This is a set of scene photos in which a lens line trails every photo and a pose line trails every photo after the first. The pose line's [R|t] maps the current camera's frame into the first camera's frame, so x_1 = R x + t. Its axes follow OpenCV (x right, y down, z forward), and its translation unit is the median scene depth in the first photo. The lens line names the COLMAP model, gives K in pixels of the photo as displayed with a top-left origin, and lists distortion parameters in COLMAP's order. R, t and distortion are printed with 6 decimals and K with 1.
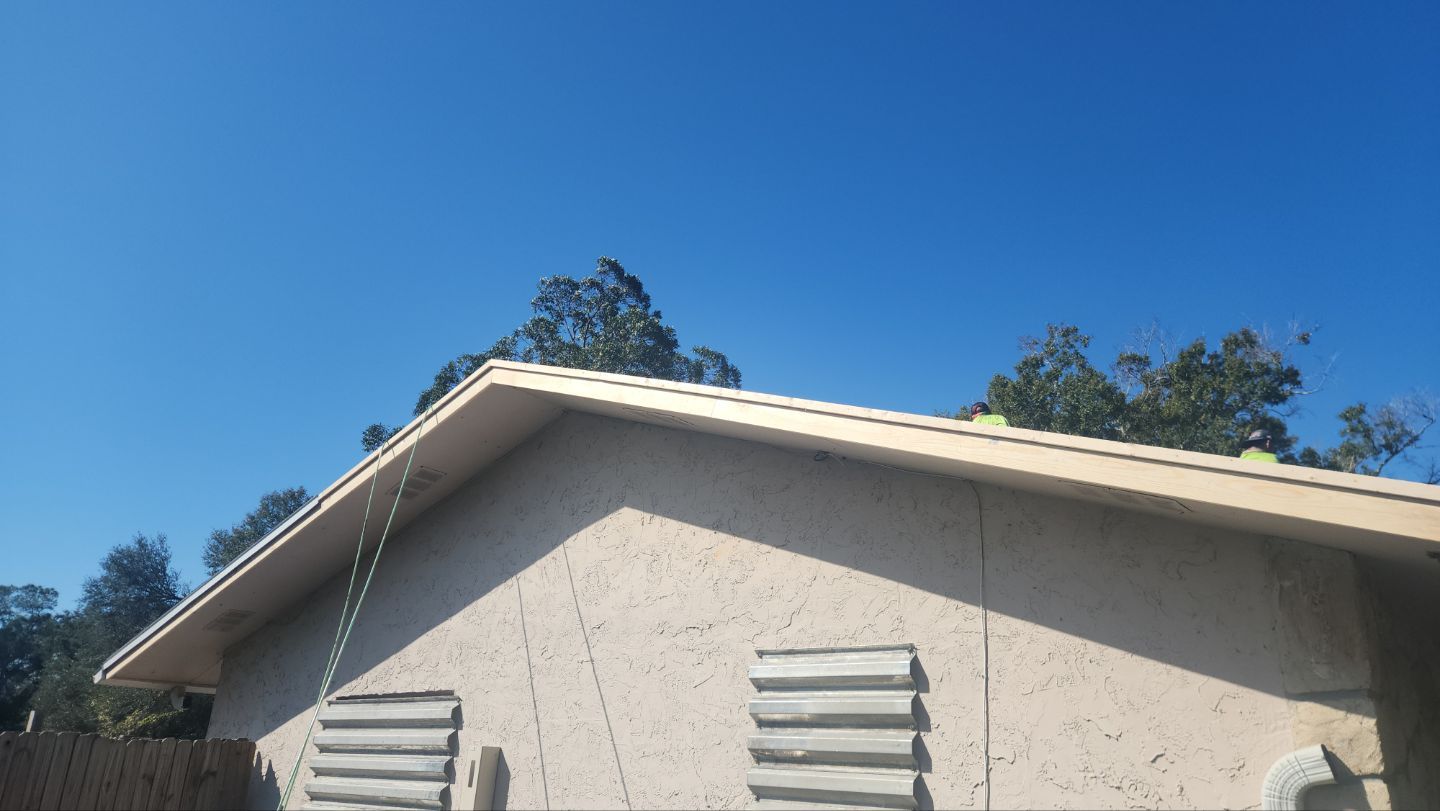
lens RADIAL K [[968.2, 0, 718.3], [0, 968.2, 436.8], [0, 0, 1]] dist [0.074145, -0.063311]
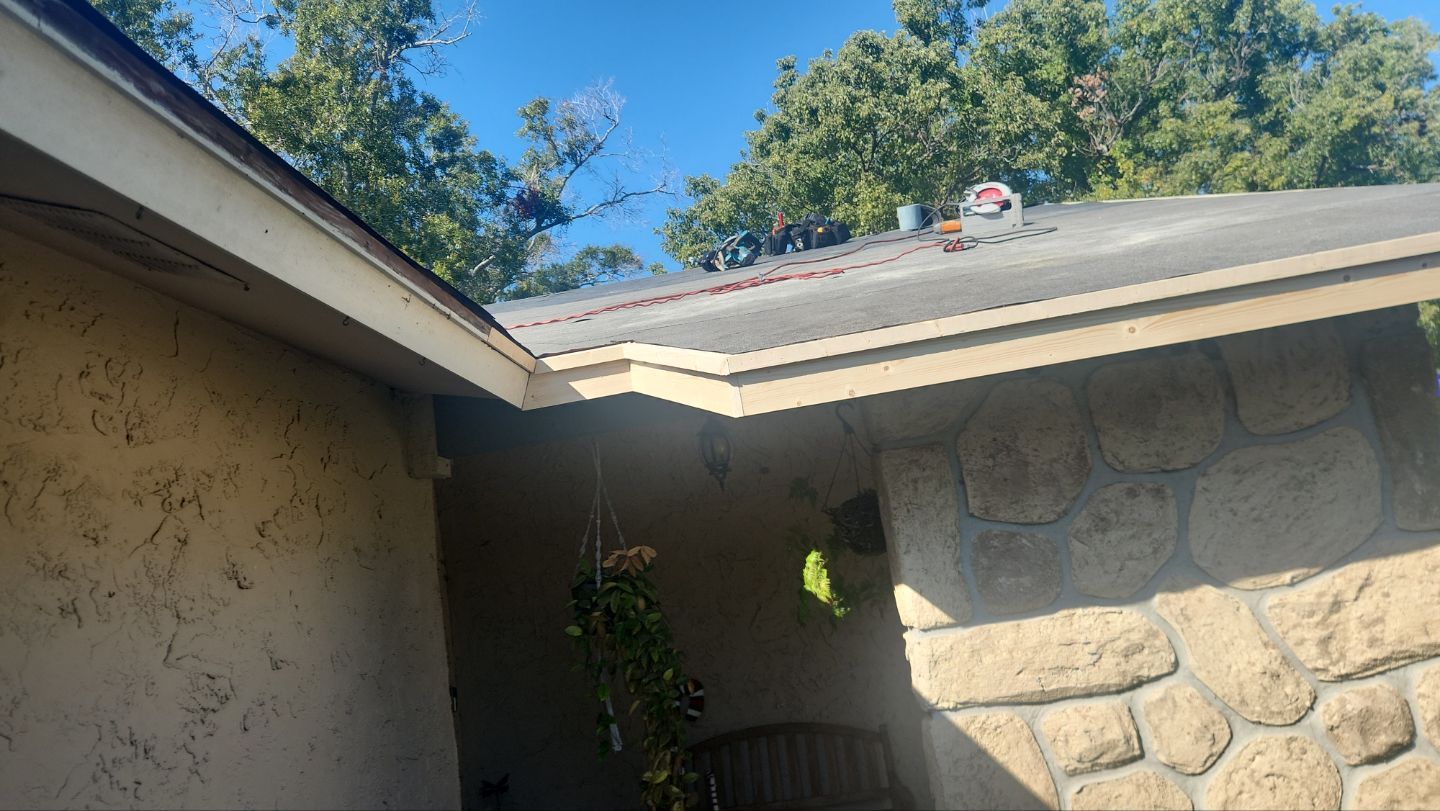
lens RADIAL K [[968.2, 0, 738.0], [0, 968.2, 429.7], [0, 0, 1]] dist [0.074145, -0.063311]
pose [[0.780858, -0.089259, 0.618299, 1.352357], [-0.020538, 0.985537, 0.168212, 0.531404], [-0.624370, -0.144049, 0.767731, 1.266910]]
